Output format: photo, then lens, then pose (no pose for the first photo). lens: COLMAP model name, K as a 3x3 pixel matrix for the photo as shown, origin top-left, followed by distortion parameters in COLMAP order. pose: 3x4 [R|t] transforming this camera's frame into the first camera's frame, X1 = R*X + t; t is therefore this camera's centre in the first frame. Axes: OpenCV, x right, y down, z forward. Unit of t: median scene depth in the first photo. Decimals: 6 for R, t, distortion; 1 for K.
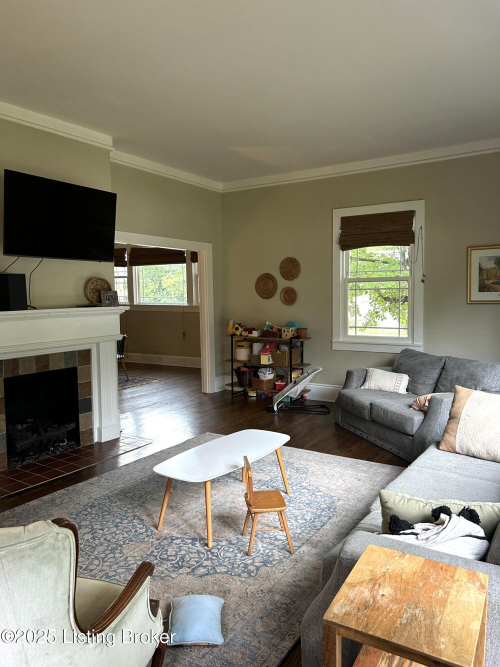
lens RADIAL K [[498.9, 0, 250.0], [0, 498.9, 333.5], [0, 0, 1]] dist [0.034684, -0.001546]
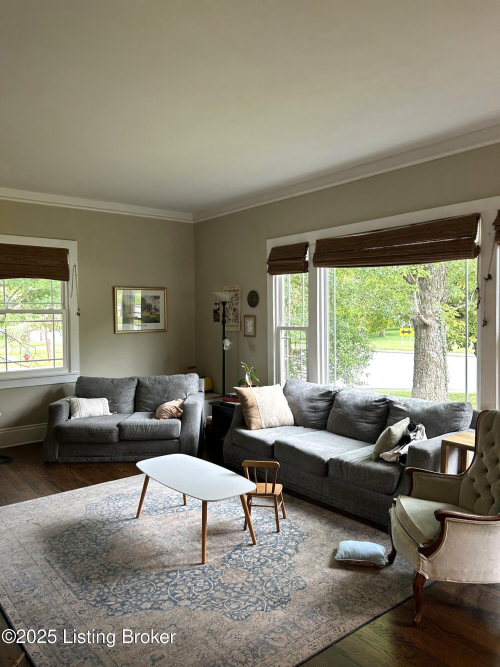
lens RADIAL K [[498.9, 0, 250.0], [0, 498.9, 333.5], [0, 0, 1]] dist [0.034684, -0.001546]
pose [[0.327274, -0.028669, 0.944495, -0.845525], [0.090992, 0.995851, -0.001301, -0.039916], [-0.940538, 0.086367, 0.328525, 0.432981]]
